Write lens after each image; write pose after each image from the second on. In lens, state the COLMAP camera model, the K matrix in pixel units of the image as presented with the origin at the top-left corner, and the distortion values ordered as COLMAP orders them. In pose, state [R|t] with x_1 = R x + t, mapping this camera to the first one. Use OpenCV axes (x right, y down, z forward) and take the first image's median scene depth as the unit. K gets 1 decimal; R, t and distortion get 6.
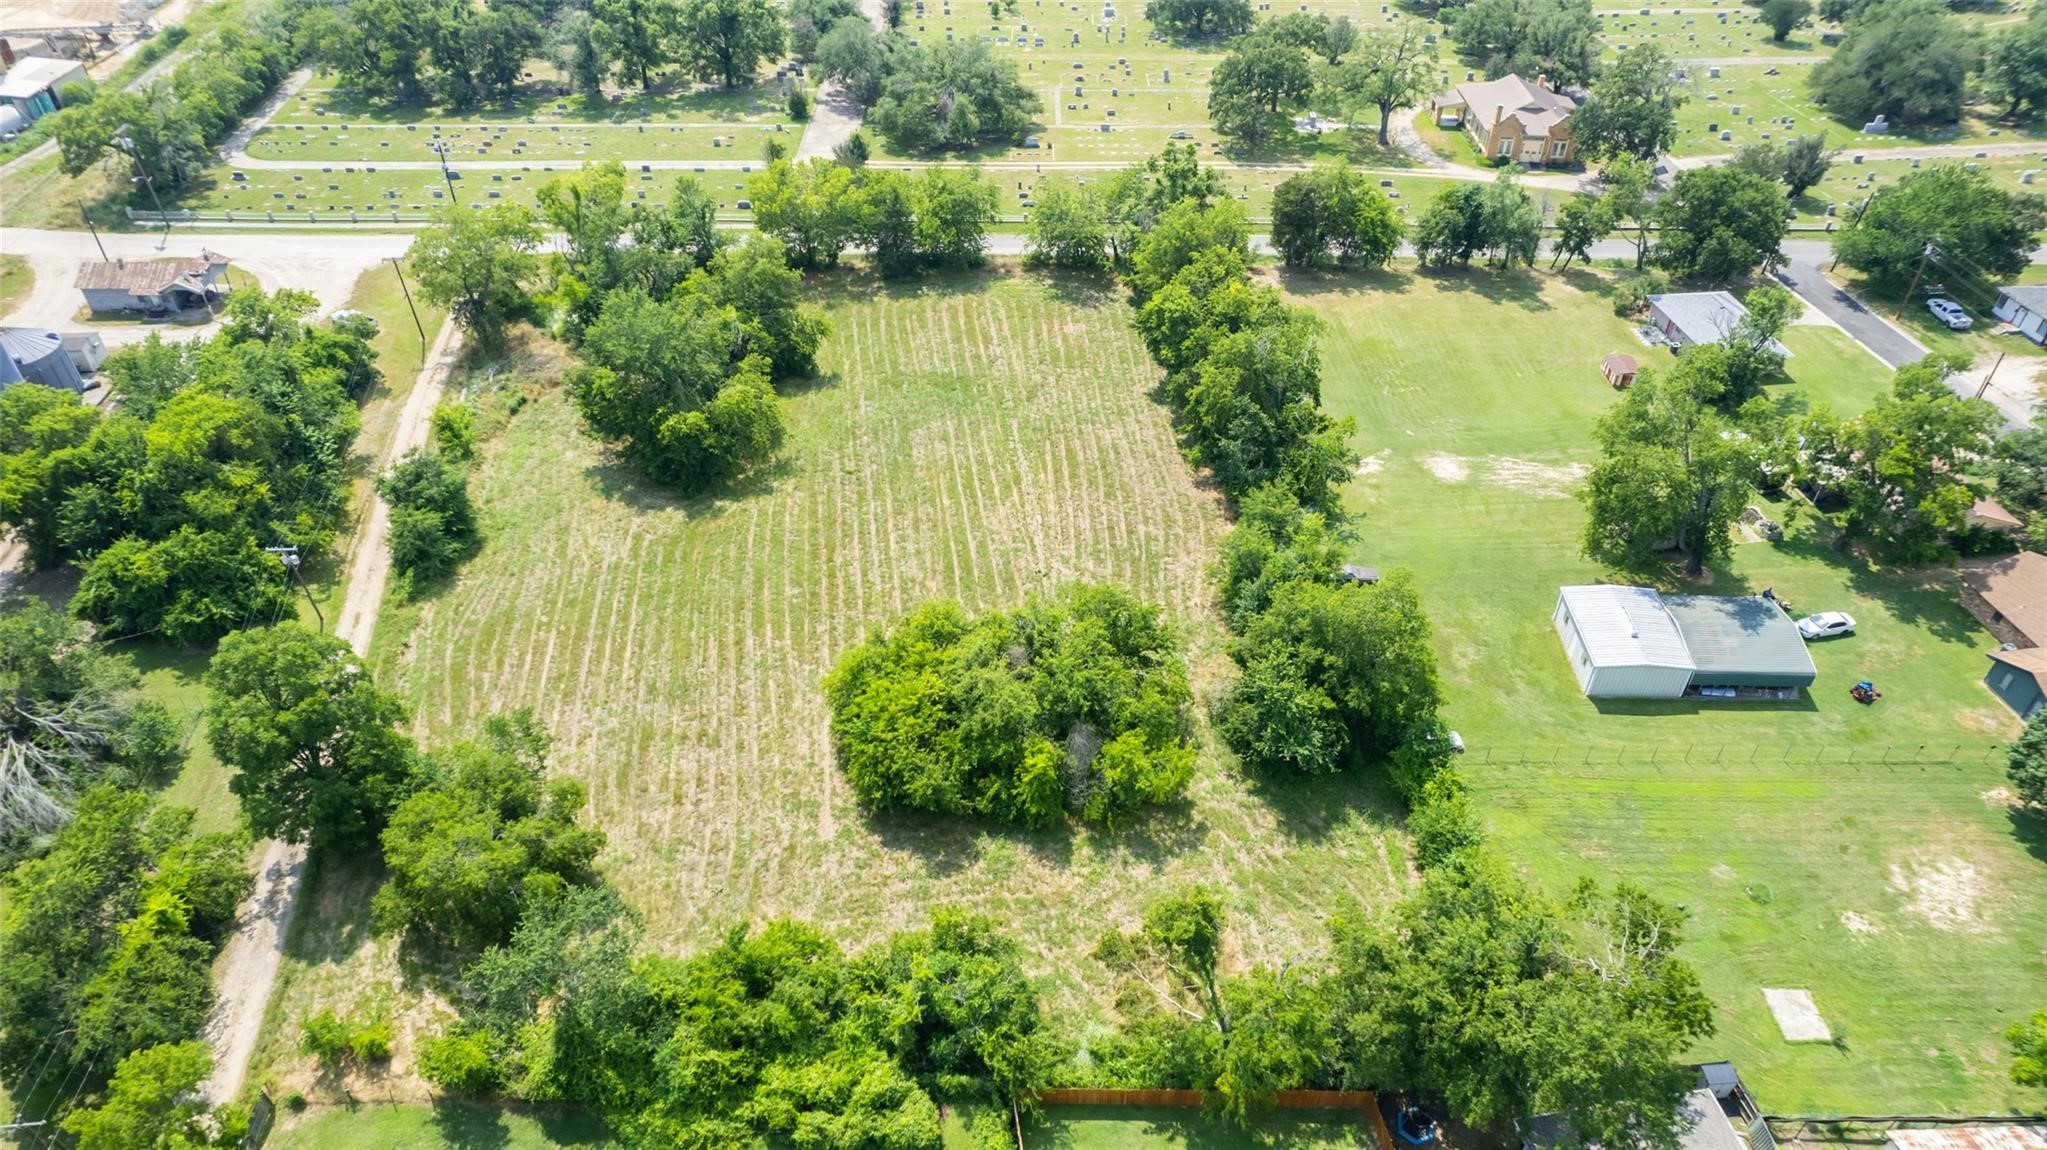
lens RADIAL K [[1295.3, 0, 1023.5], [0, 1295.3, 575.0], [0, 0, 1]] dist [-0.073187, 0.063711]
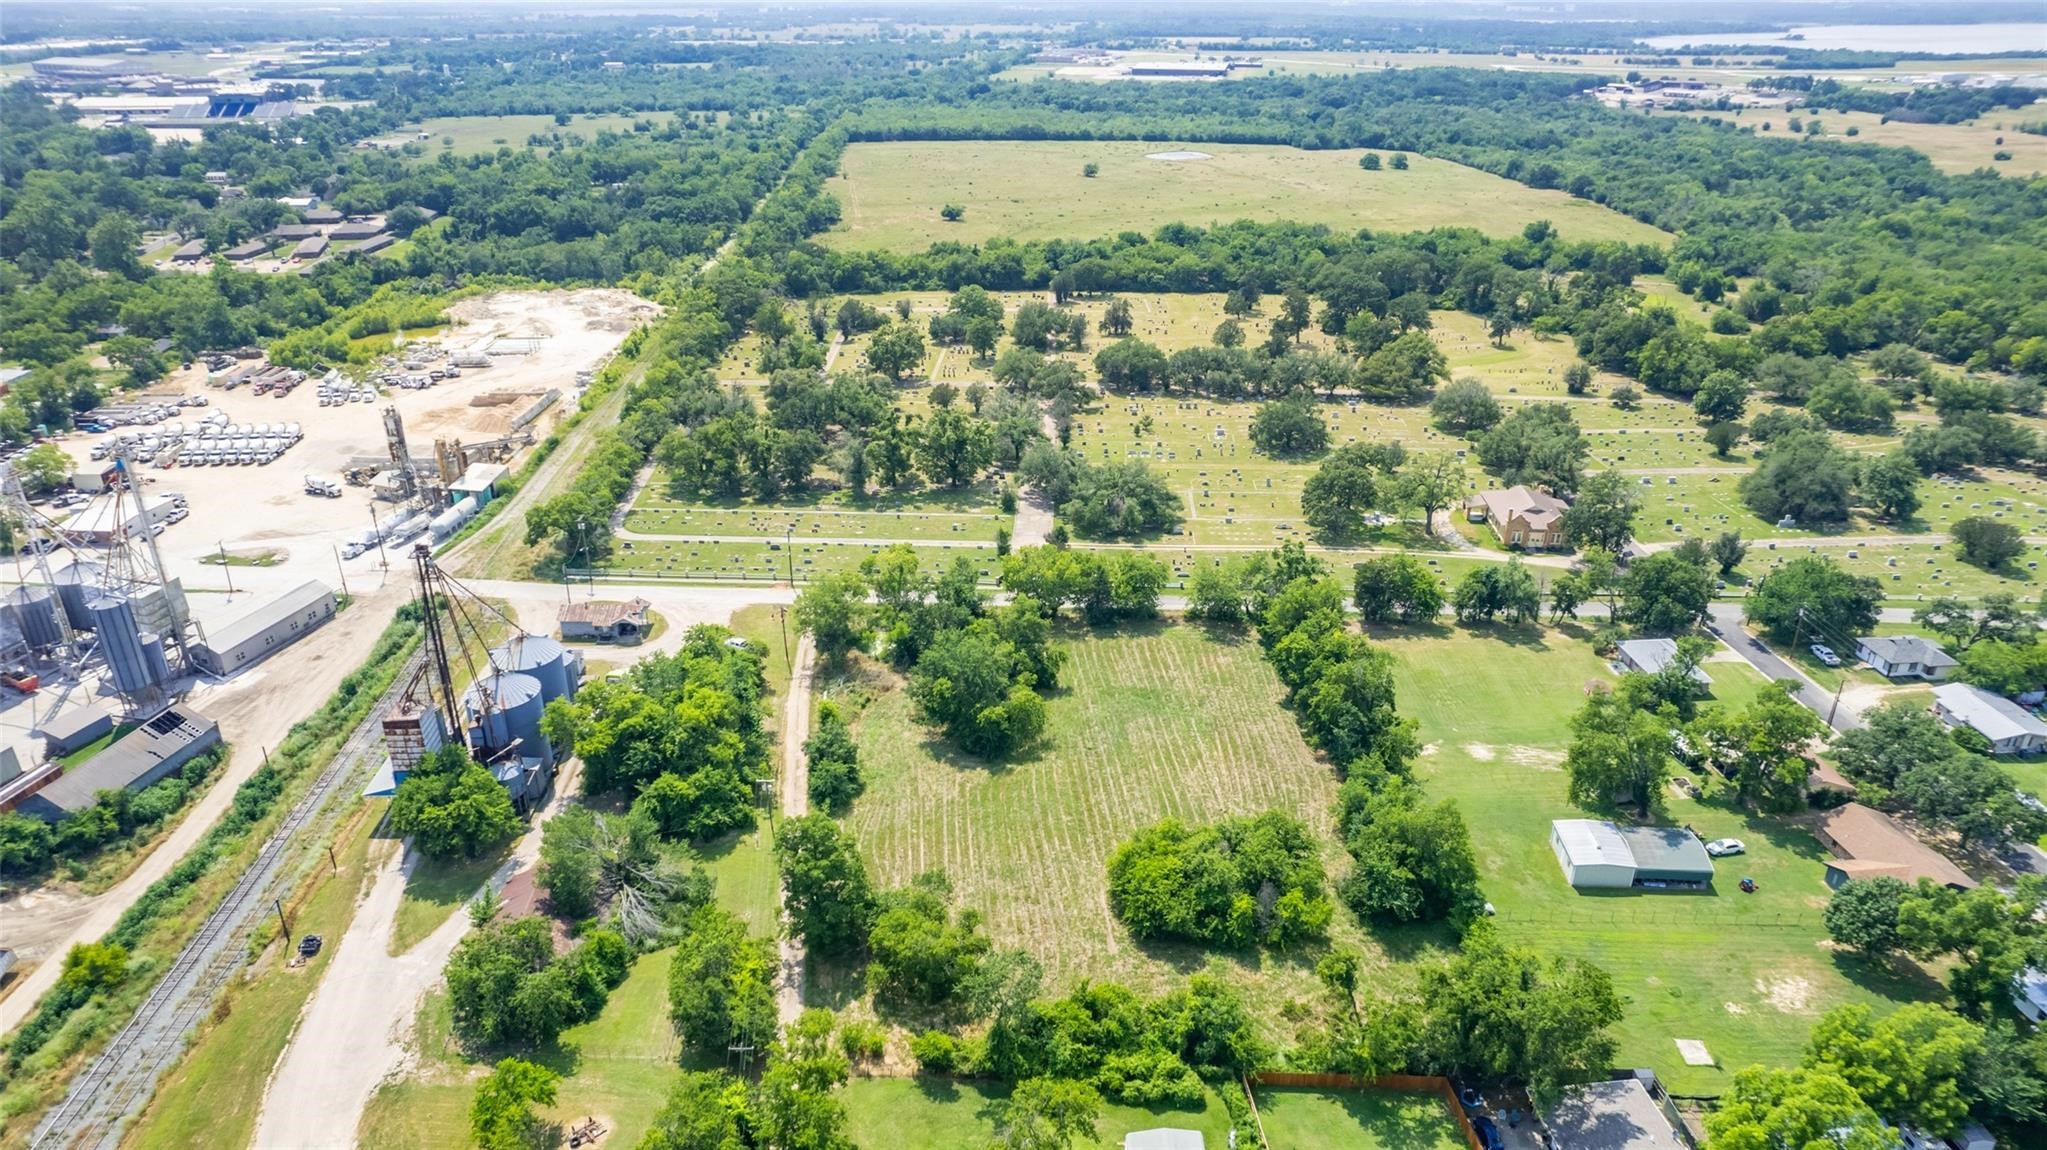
lens RADIAL K [[1267.4, 0, 1027.5], [0, 1267.4, 602.1], [0, 0, 1]] dist [-0.077030, 0.053361]
pose [[0.998798, 0.012850, -0.047306, -0.141411], [-0.023688, 0.971398, -0.236274, 0.110535], [0.042917, 0.237111, 0.970534, -0.519007]]
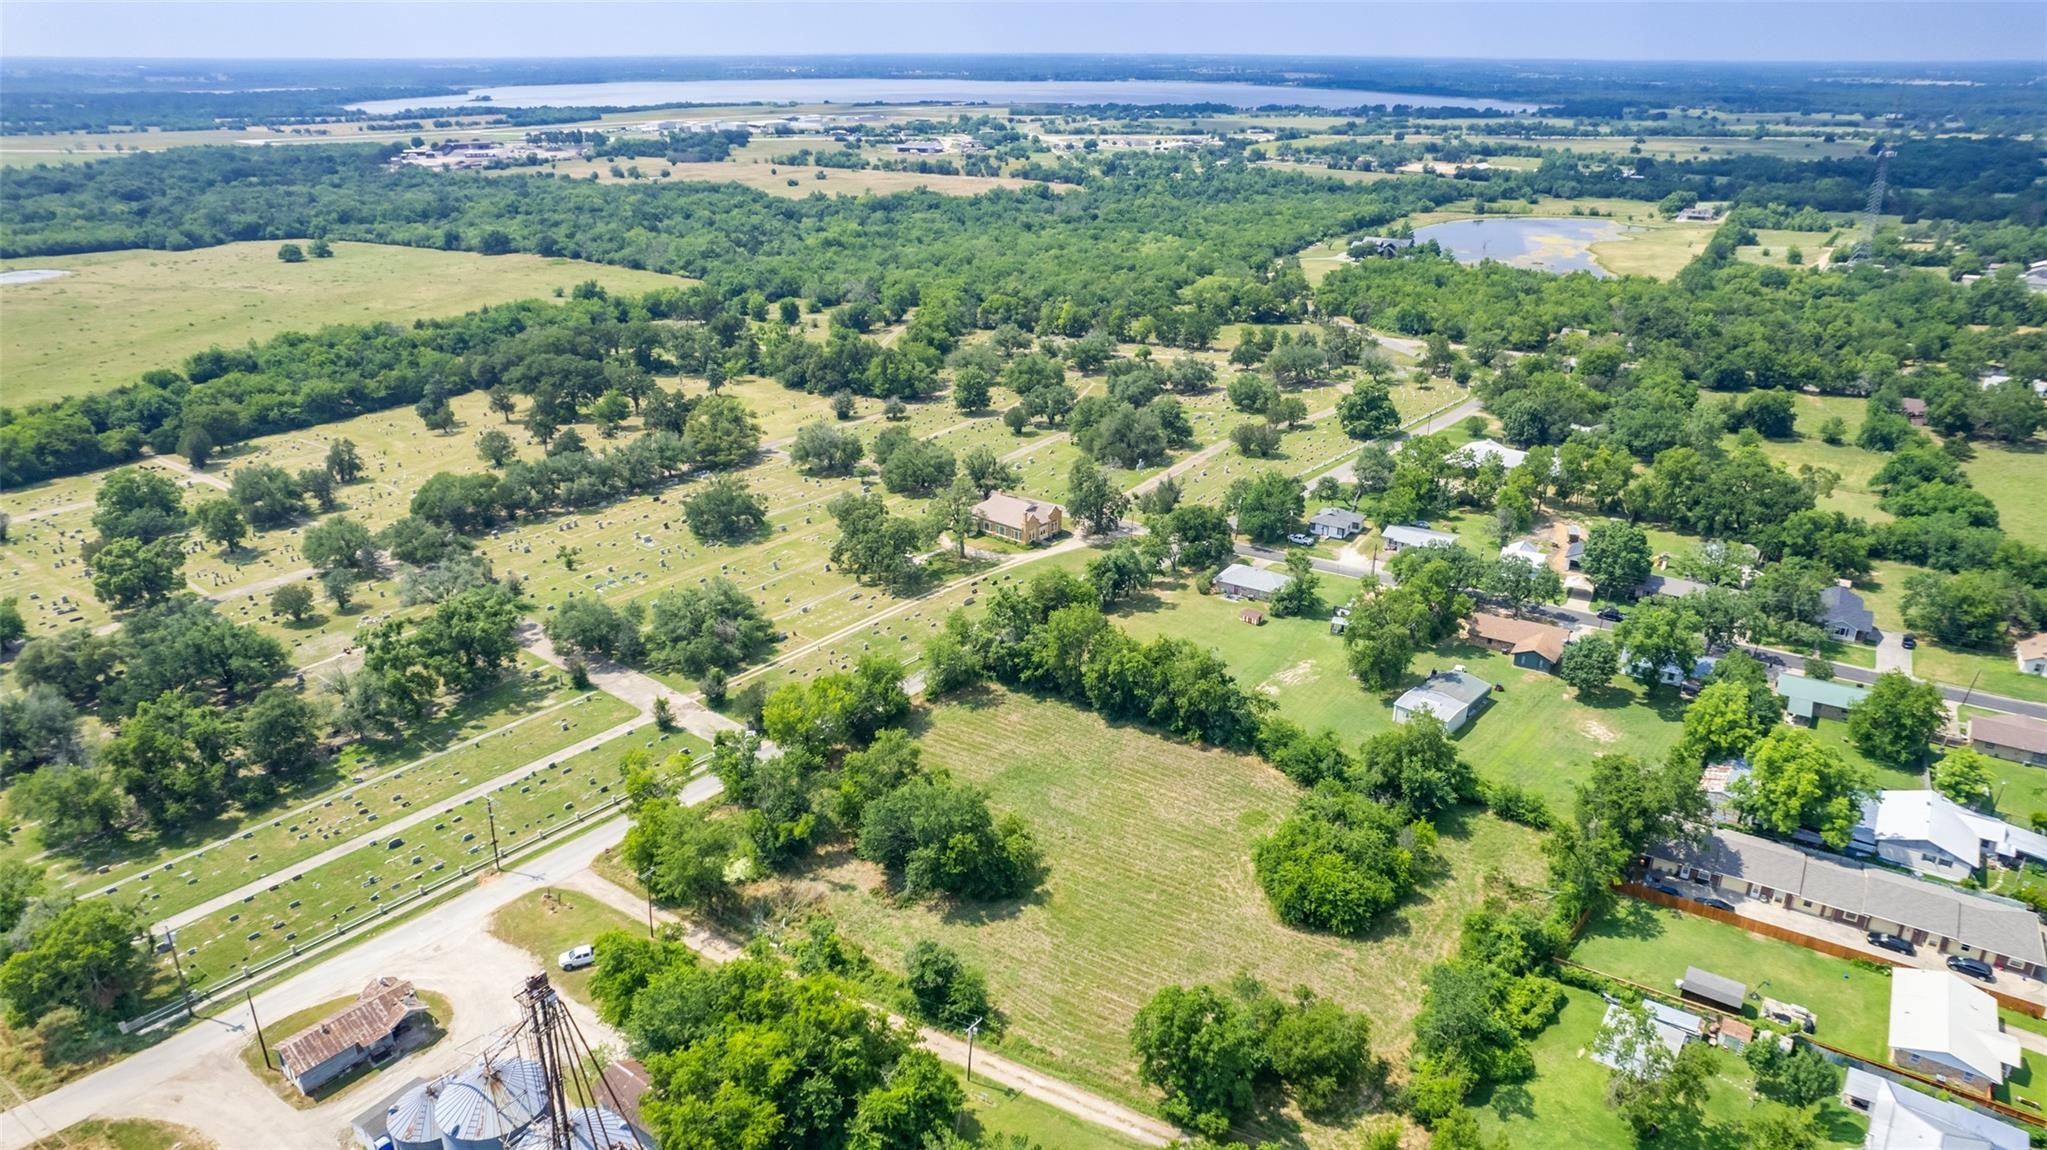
lens RADIAL K [[1295.3, 0, 1023.5], [0, 1295.3, 575.0], [0, 0, 1]] dist [-0.073187, 0.063711]
pose [[0.648522, -0.296476, 0.701086, -1.126974], [0.494512, 0.864294, -0.091942, -0.231034], [-0.578686, 0.406321, 0.707125, -0.134892]]
